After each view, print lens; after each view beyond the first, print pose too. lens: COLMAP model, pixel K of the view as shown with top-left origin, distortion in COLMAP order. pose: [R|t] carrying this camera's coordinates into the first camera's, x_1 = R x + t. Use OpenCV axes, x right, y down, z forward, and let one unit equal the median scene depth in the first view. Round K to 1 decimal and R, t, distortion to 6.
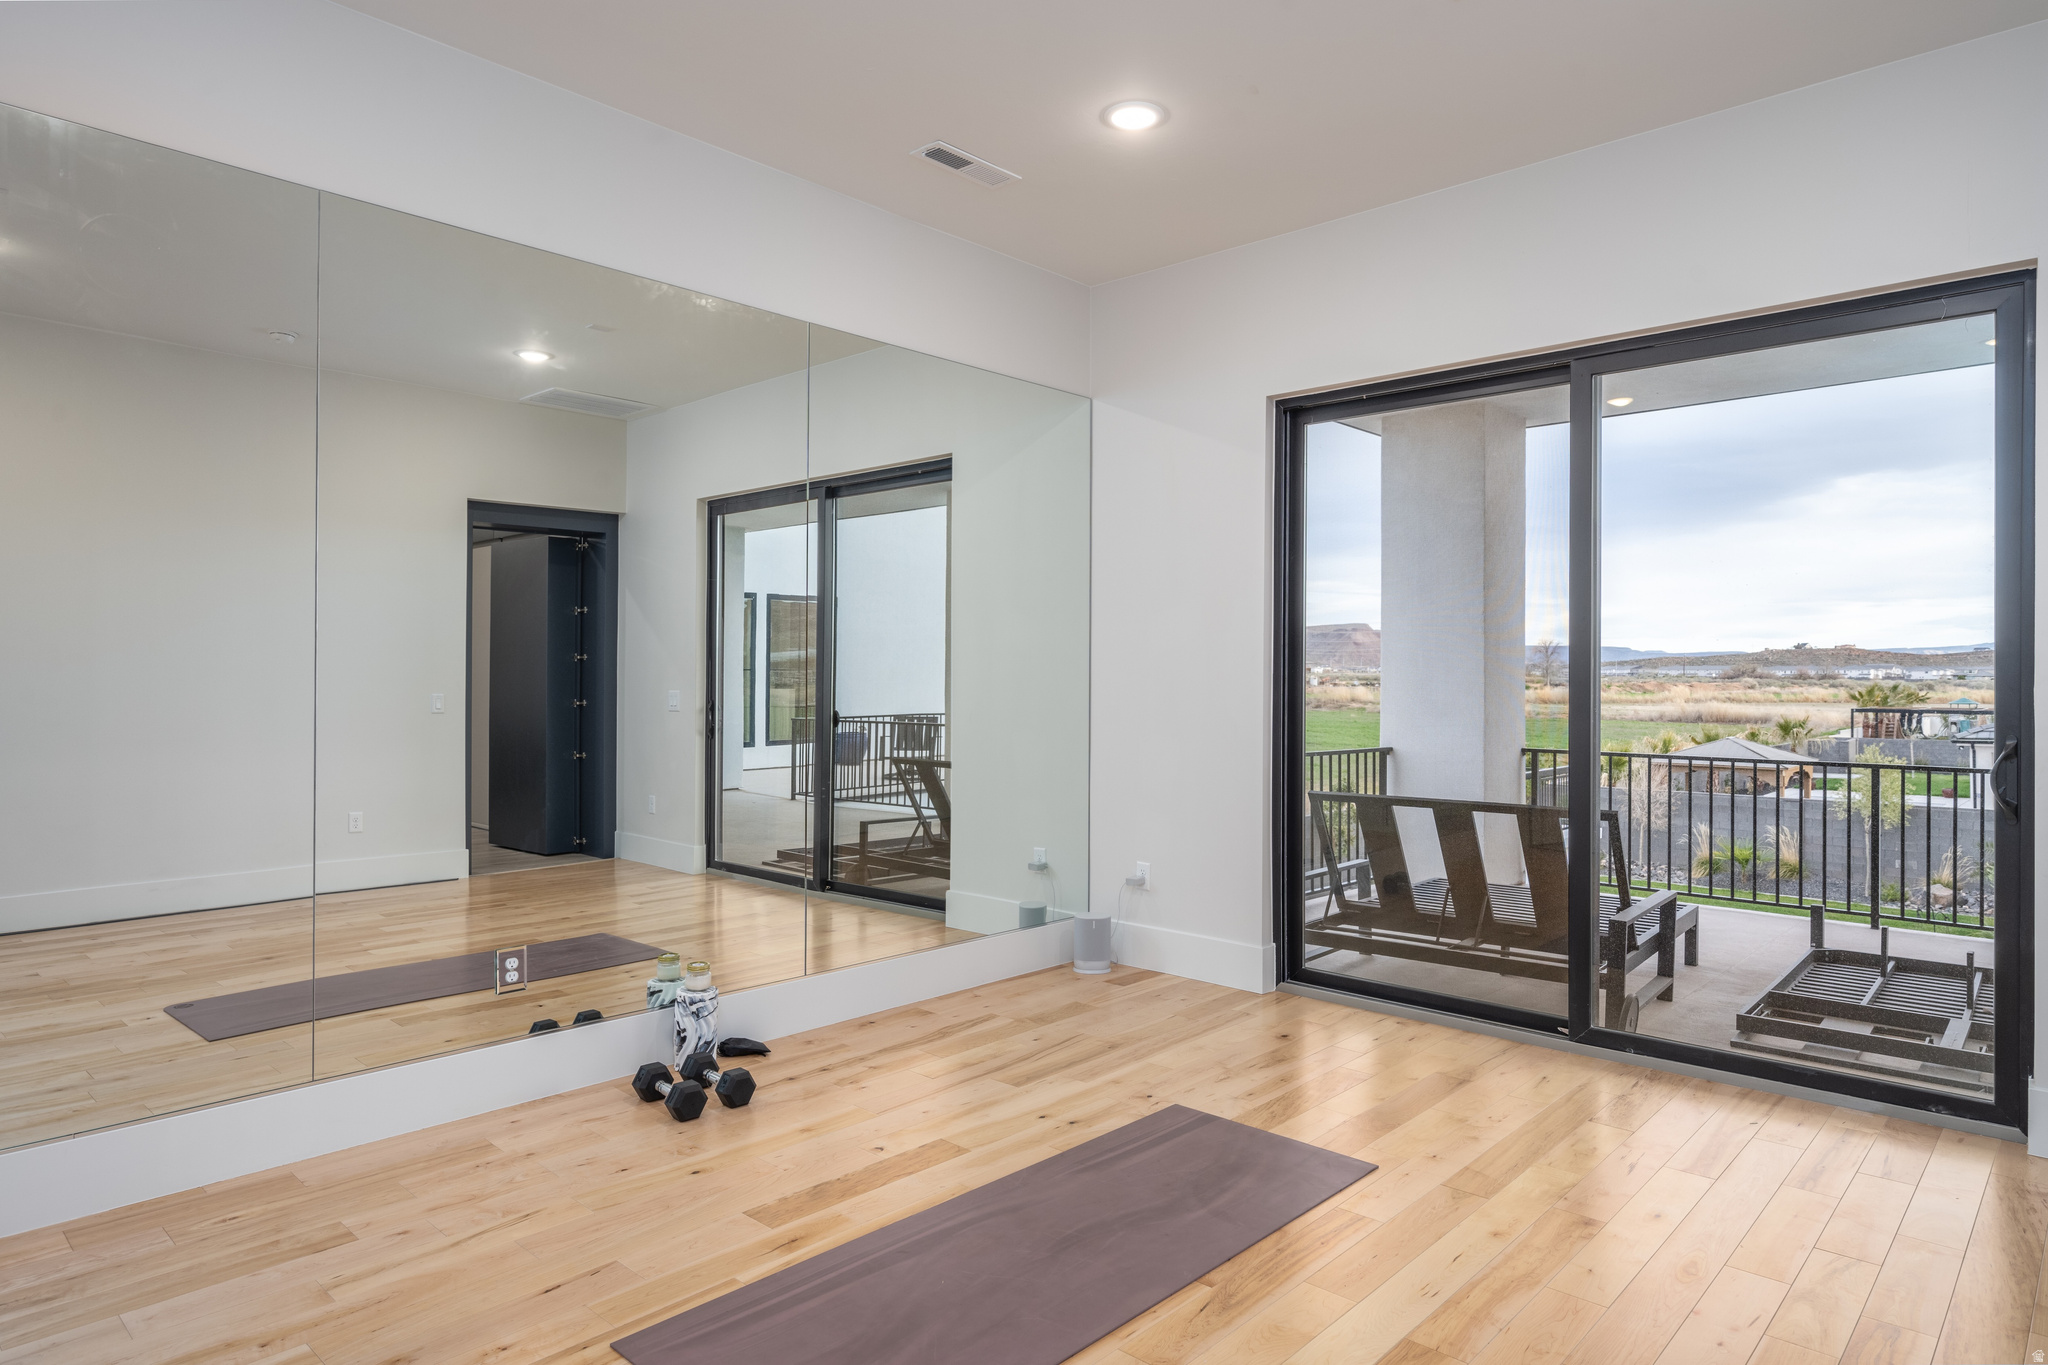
lens RADIAL K [[1209.4, 0, 1024.6], [0, 1209.4, 675.8], [0, 0, 1]] dist [0.001844, 0.000532]
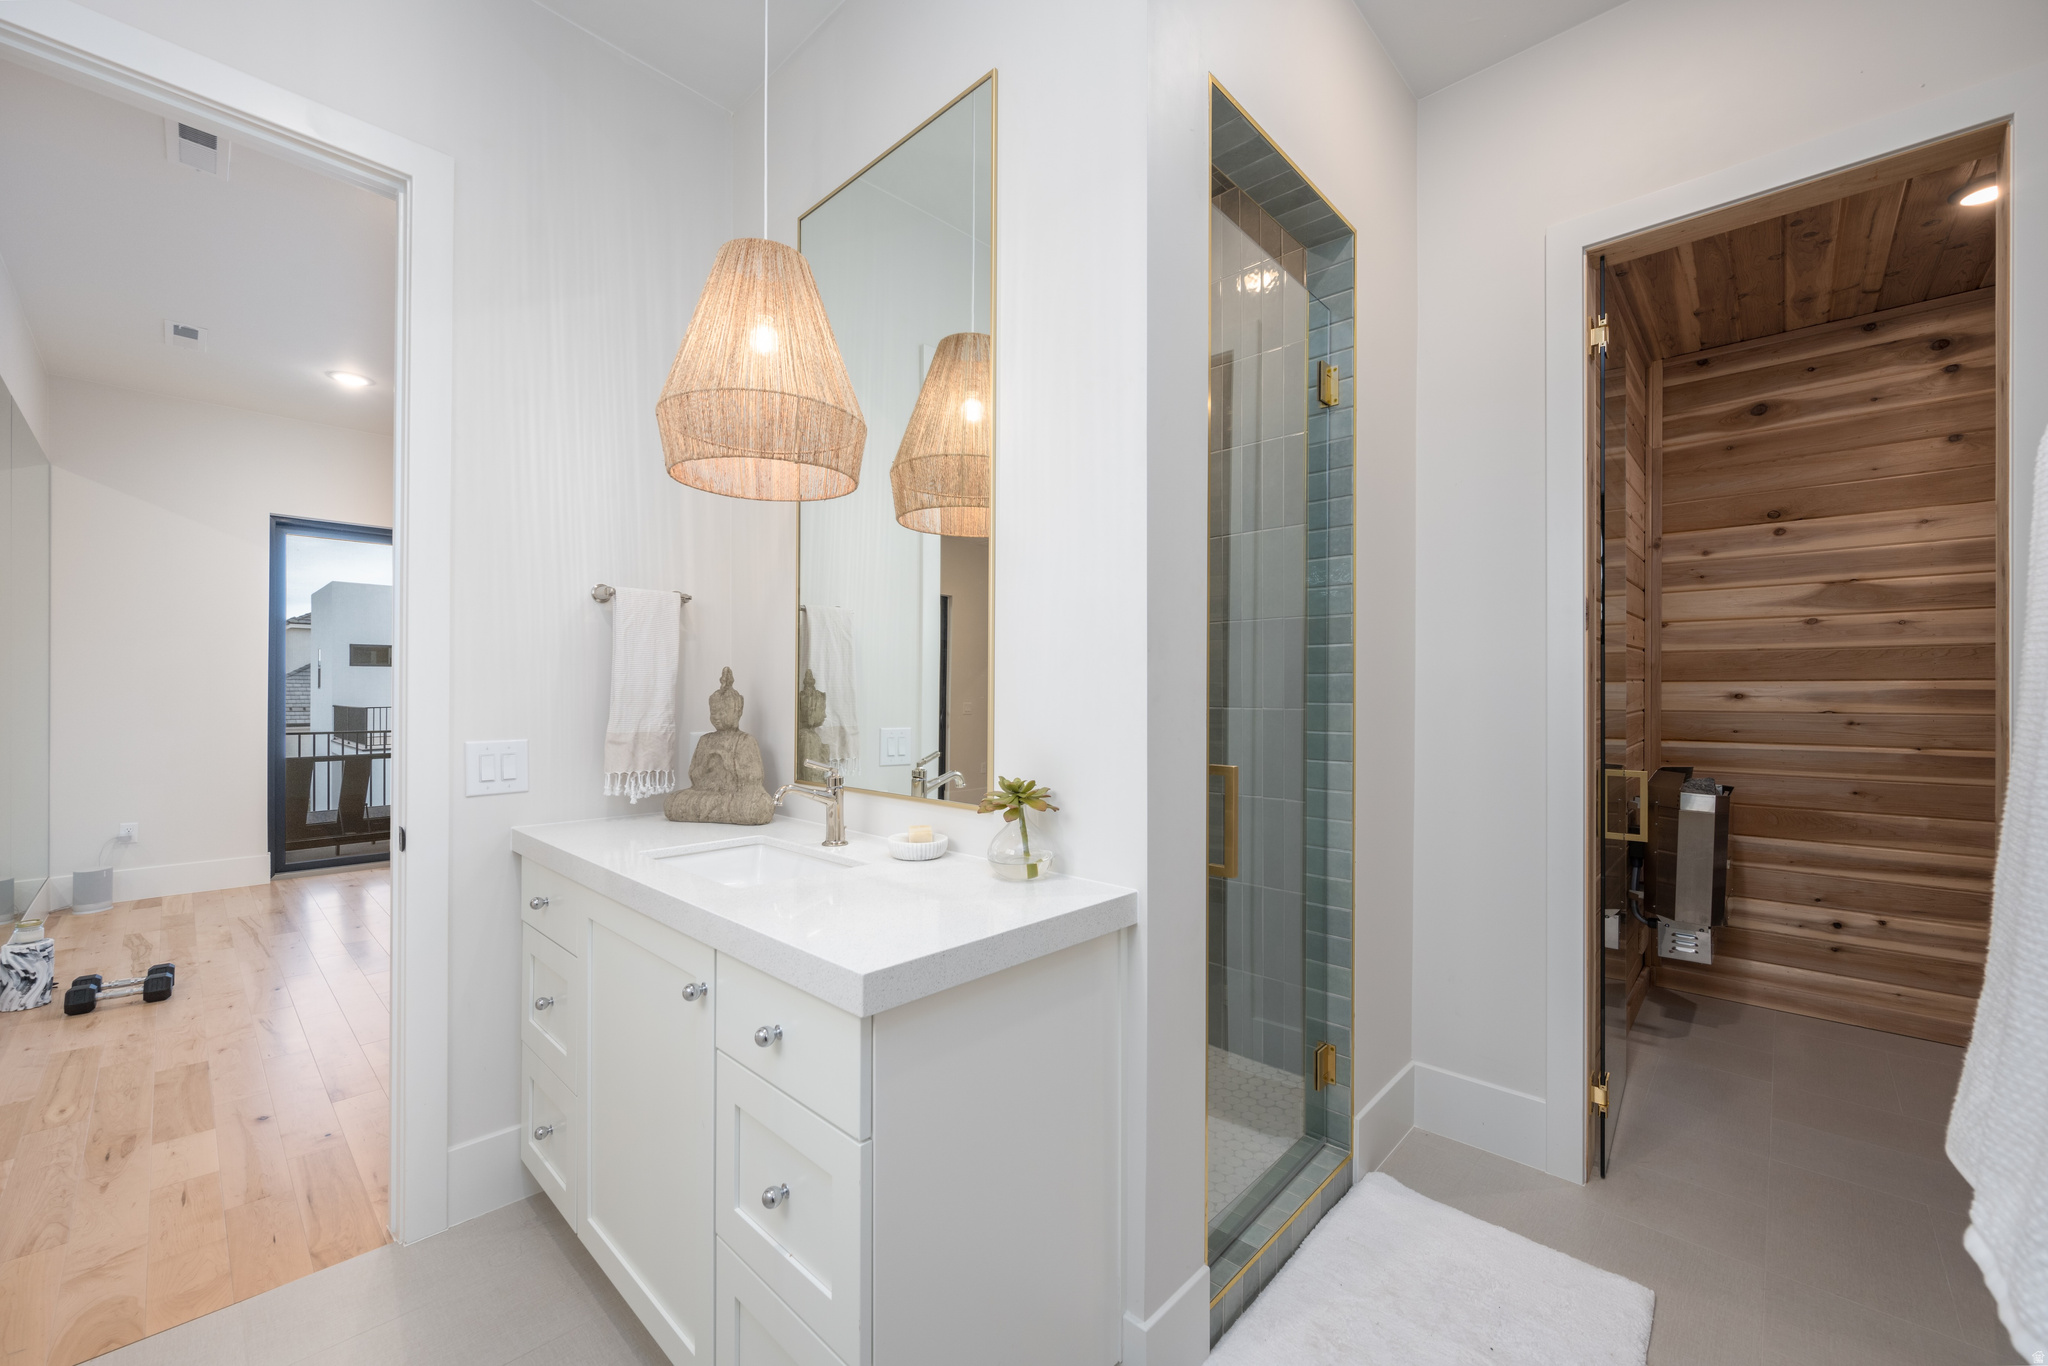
lens RADIAL K [[802.5, 0, 1023.9], [0, 802.5, 687.6], [0, 0, 1]] dist [-0.000018, -0.000001]
pose [[0.009701, 0.001096, 0.999952, -0.850853], [-0.003756, 0.999992, -0.001060, -0.001082], [-0.999946, -0.003746, 0.009705, -0.012550]]
